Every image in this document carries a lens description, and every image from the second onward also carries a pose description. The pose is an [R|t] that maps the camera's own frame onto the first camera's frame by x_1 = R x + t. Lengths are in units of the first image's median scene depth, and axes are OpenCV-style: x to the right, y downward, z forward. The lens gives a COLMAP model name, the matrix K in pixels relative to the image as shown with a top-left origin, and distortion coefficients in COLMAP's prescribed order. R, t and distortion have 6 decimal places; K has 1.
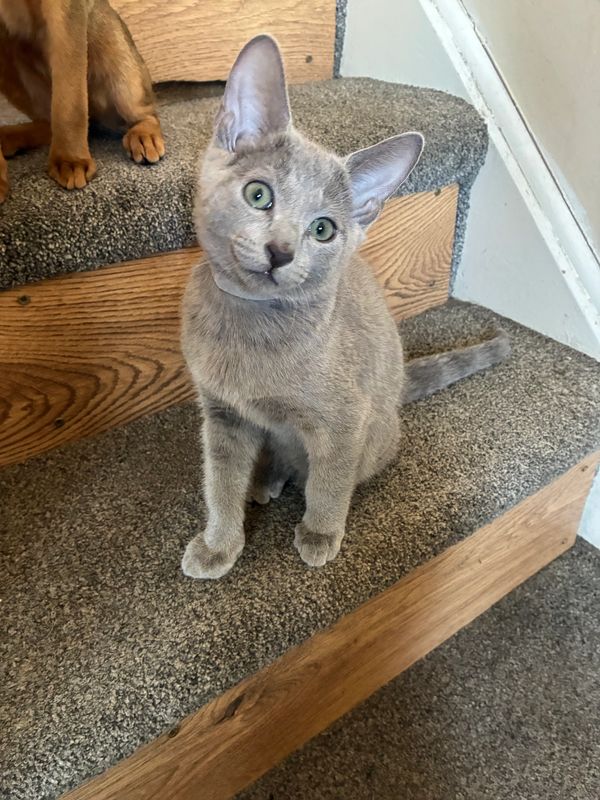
lens RADIAL K [[607.1, 0, 298.6], [0, 607.1, 395.0], [0, 0, 1]] dist [0.041684, -0.065065]
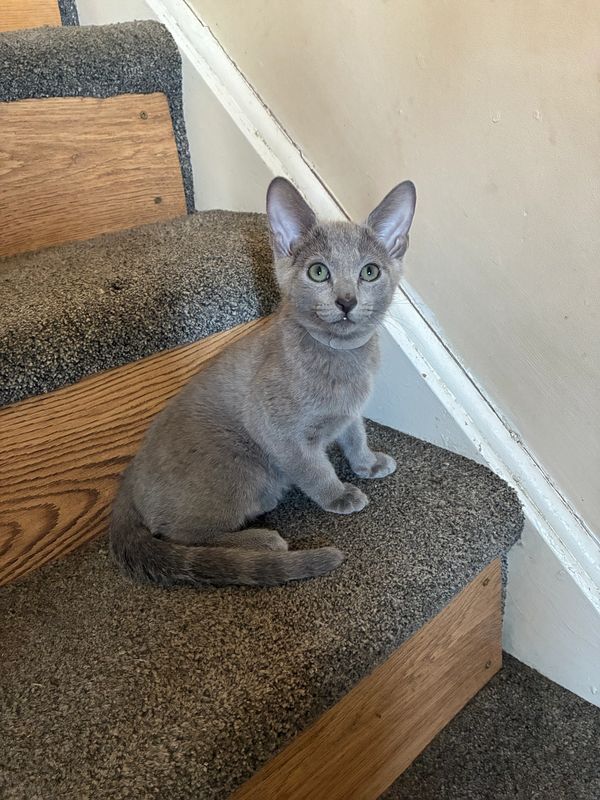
lens RADIAL K [[607.1, 0, 298.6], [0, 607.1, 395.0], [0, 0, 1]] dist [0.041684, -0.065065]
pose [[0.989969, -0.134117, 0.044420, 0.203883], [0.139715, 0.976039, -0.166819, -0.042109], [-0.020982, 0.171352, 0.984986, 0.068370]]
